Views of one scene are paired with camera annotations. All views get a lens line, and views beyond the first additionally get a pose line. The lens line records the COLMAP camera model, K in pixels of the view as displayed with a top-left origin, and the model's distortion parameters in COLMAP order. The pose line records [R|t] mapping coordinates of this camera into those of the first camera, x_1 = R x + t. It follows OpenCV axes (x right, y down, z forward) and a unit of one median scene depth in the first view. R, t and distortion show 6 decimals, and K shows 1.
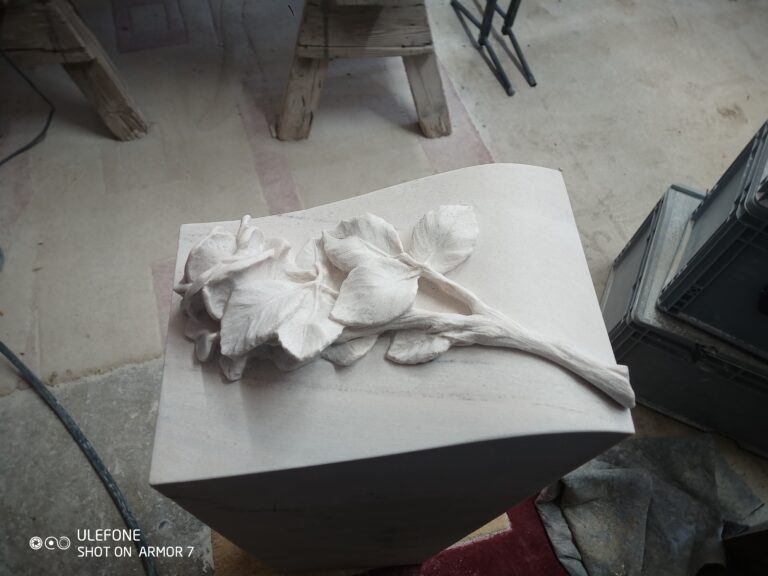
lens RADIAL K [[570.6, 0, 387.7], [0, 570.6, 282.8], [0, 0, 1]] dist [0.096773, -0.136802]
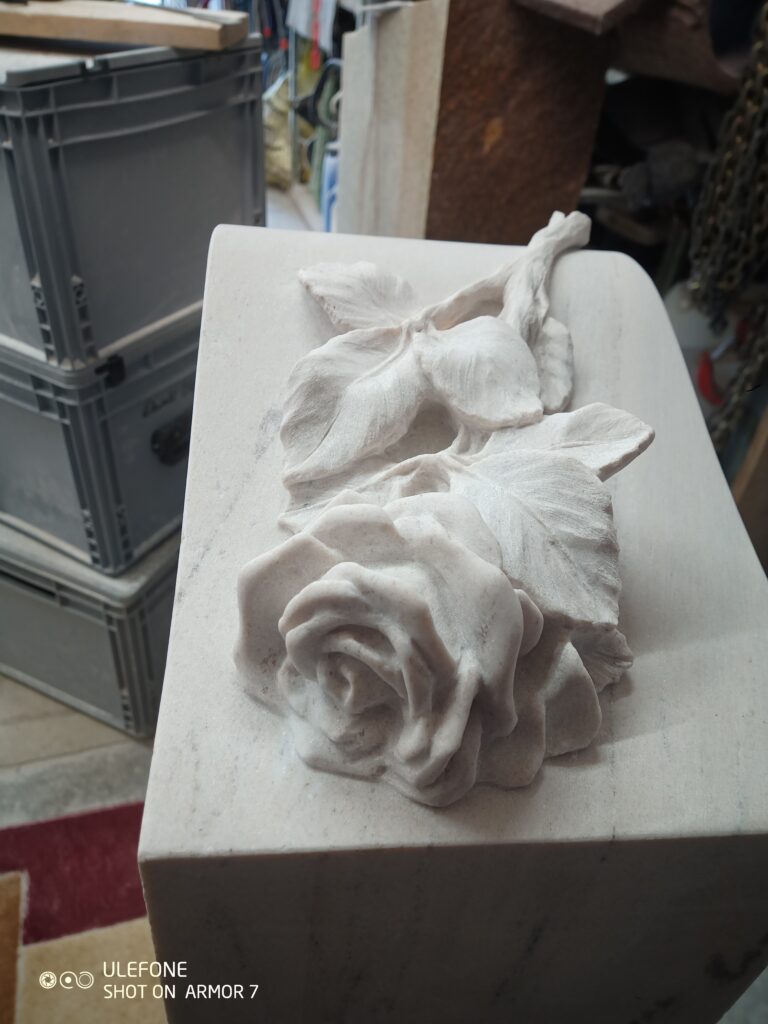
lens RADIAL K [[777.9, 0, 380.7], [0, 777.9, 510.9], [0, 0, 1]] dist [0.077423, -0.139863]
pose [[-0.000490, -0.659129, 0.752030, -0.672213], [0.818816, 0.431443, 0.378679, -0.283116], [-0.574056, 0.615959, 0.539494, 0.724199]]
